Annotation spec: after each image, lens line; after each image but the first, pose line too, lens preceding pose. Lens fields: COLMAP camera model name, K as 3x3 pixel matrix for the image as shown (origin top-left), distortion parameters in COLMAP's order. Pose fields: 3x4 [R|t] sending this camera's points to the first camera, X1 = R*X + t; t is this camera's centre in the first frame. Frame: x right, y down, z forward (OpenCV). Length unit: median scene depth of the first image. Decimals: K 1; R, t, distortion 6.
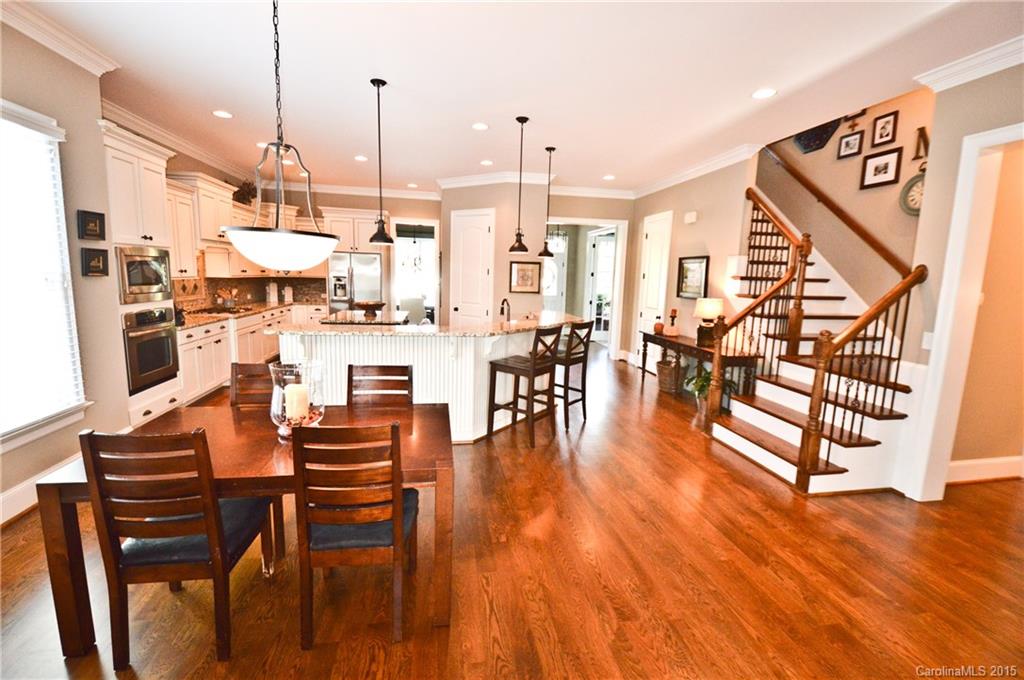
lens RADIAL K [[453.8, 0, 520.5], [0, 453.8, 343.7], [0, 0, 1]] dist [0.014766, -0.020500]
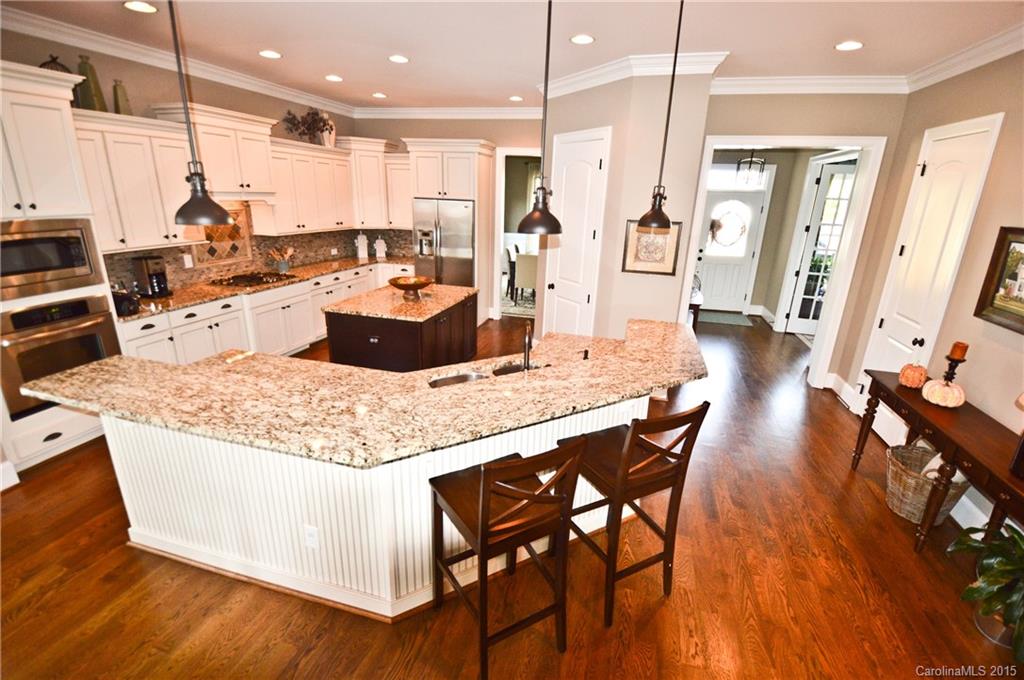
lens RADIAL K [[453.8, 0, 520.5], [0, 453.8, 343.7], [0, 0, 1]] dist [0.014766, -0.020500]
pose [[0.905132, 0.132043, -0.404106, 0.148817], [-0.070044, 0.983871, 0.164597, -0.142985], [0.419321, -0.120677, 0.899781, 0.500612]]
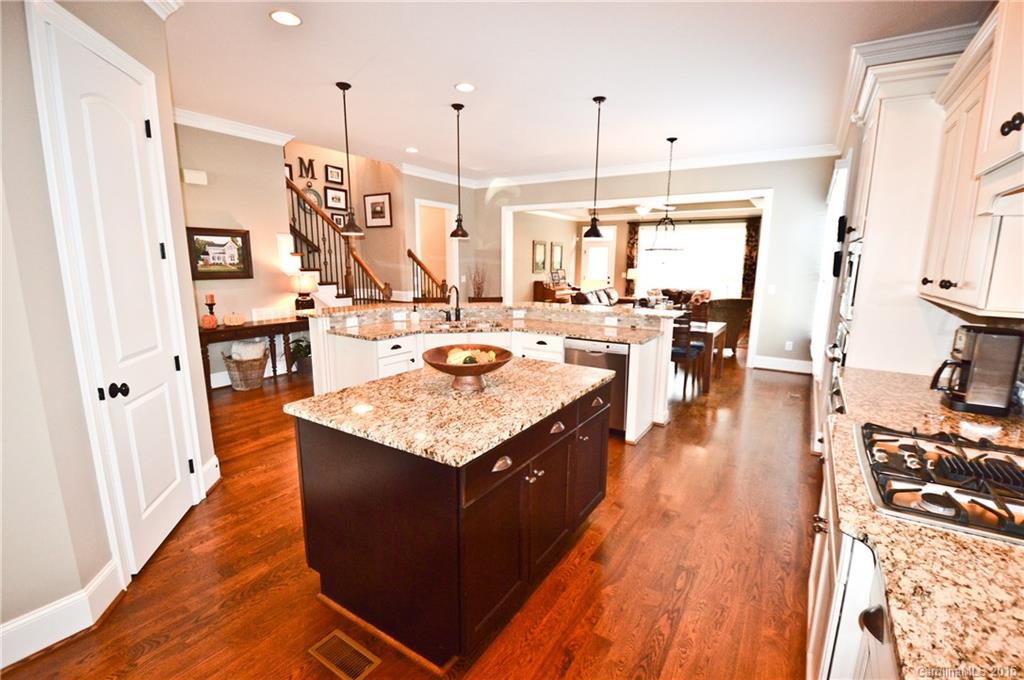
lens RADIAL K [[453.8, 0, 520.5], [0, 453.8, 343.7], [0, 0, 1]] dist [0.014766, -0.020500]
pose [[-0.735783, -0.161488, 0.657682, -0.699686], [0.067164, 0.948964, 0.308149, -0.241816], [-0.673879, 0.270903, -0.687385, 1.440429]]
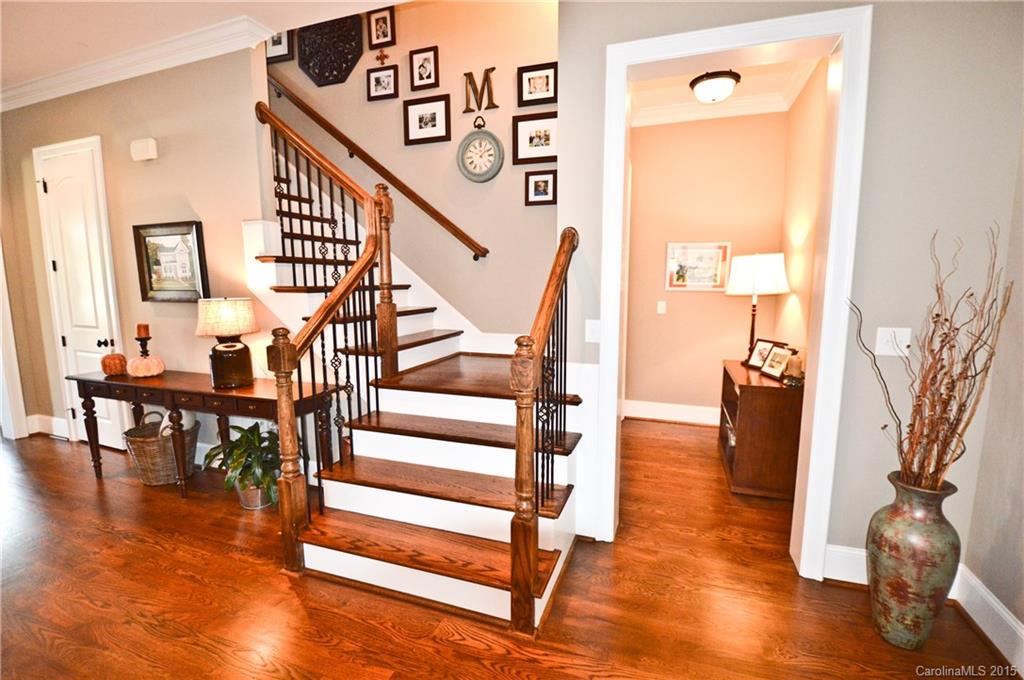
lens RADIAL K [[453.8, 0, 520.5], [0, 453.8, 343.7], [0, 0, 1]] dist [0.014766, -0.020500]
pose [[0.494678, -0.149209, 0.856172, 0.124125], [0.149614, 0.985064, 0.085228, -0.040281], [-0.856101, 0.085935, 0.509614, 0.438824]]
